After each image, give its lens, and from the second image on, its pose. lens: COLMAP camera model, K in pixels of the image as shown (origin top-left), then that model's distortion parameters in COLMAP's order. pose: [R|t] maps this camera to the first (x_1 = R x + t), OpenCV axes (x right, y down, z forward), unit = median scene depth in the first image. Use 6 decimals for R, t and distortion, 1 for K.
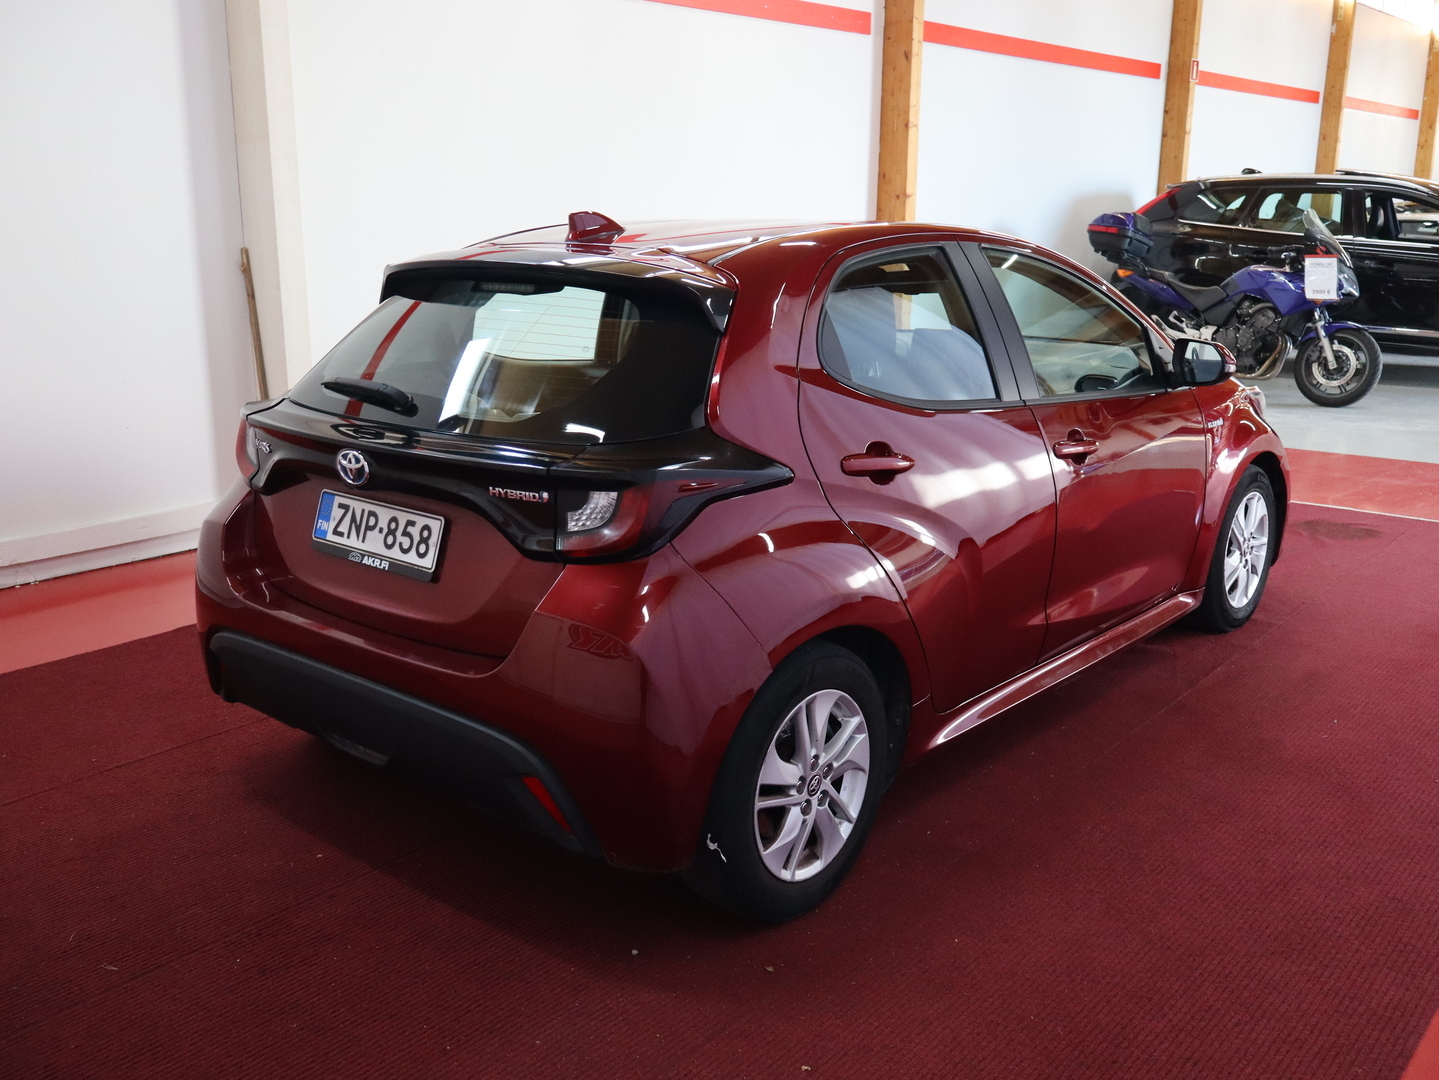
lens RADIAL K [[1397.5, 0, 722.0], [0, 1397.5, 538.9], [0, 0, 1]] dist [0.023207, 0.000000]
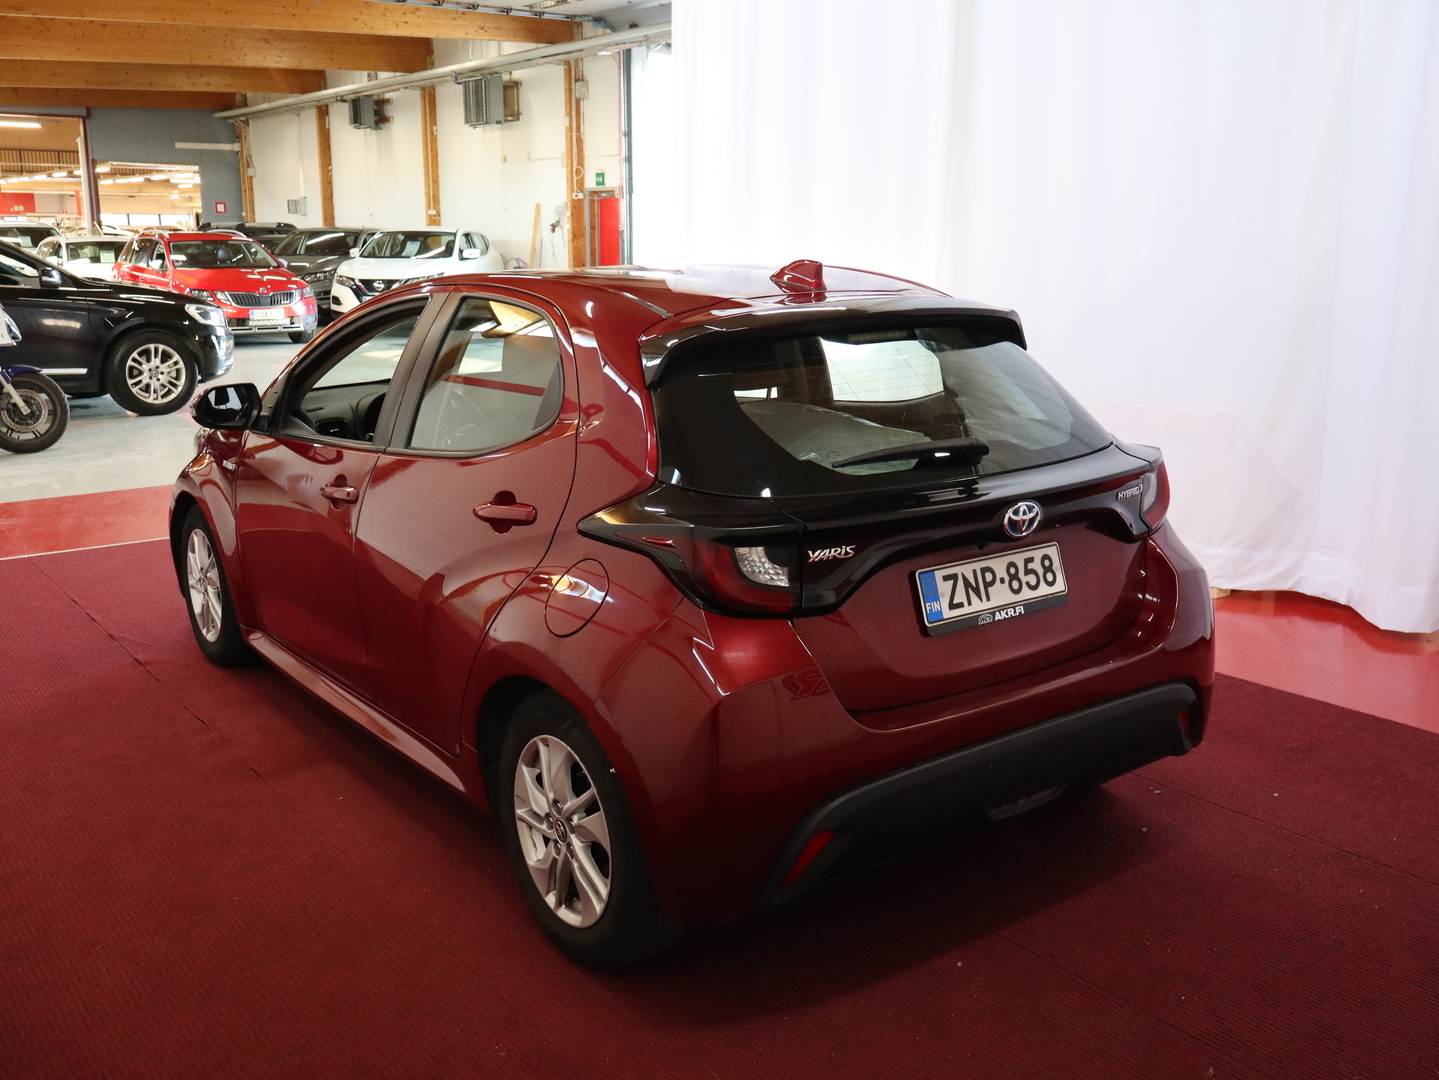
lens RADIAL K [[1397.5, 0, 727.3], [0, 1397.5, 538.6], [0, 0, 1]] dist [0.023207, 0.000000]
pose [[0.205848, -0.218012, 0.953990, -1.216047], [0.241640, 0.956004, 0.166332, -0.245306], [-0.948281, 0.196283, 0.249472, 0.923919]]
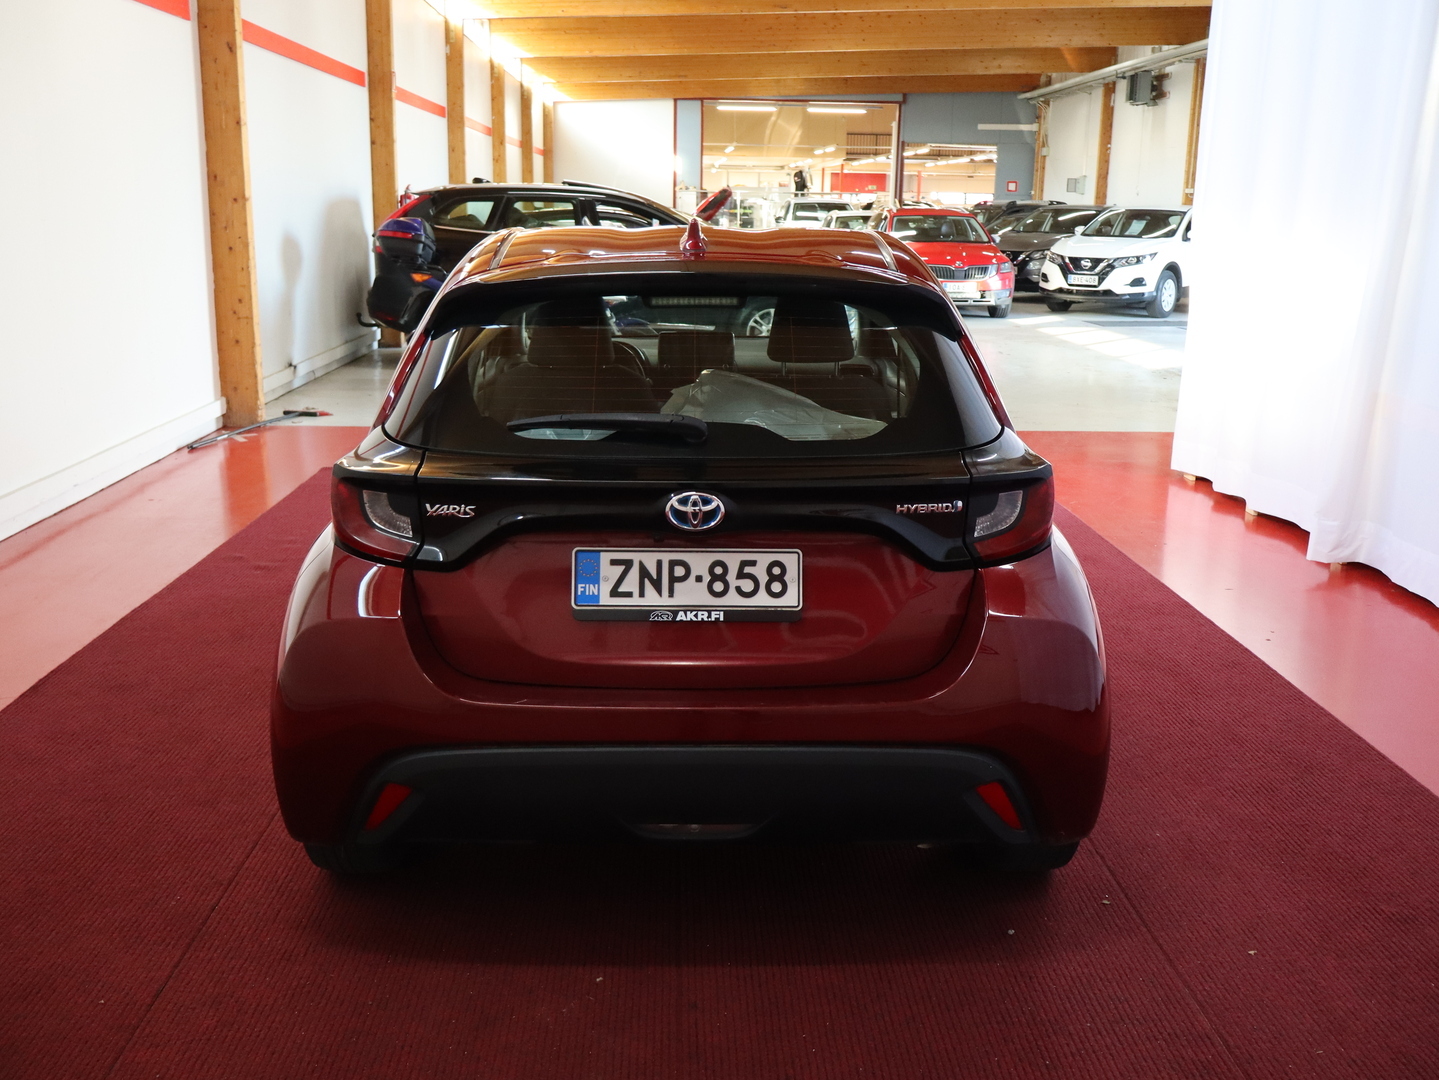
lens RADIAL K [[1397.5, 0, 719.7], [0, 1397.5, 537.4], [0, 0, 1]] dist [0.023207, 0.000000]
pose [[0.741579, -0.149266, 0.654049, -0.803740], [0.151766, 0.986985, 0.053172, -0.076634], [-0.653474, 0.059831, 0.754581, 0.317789]]
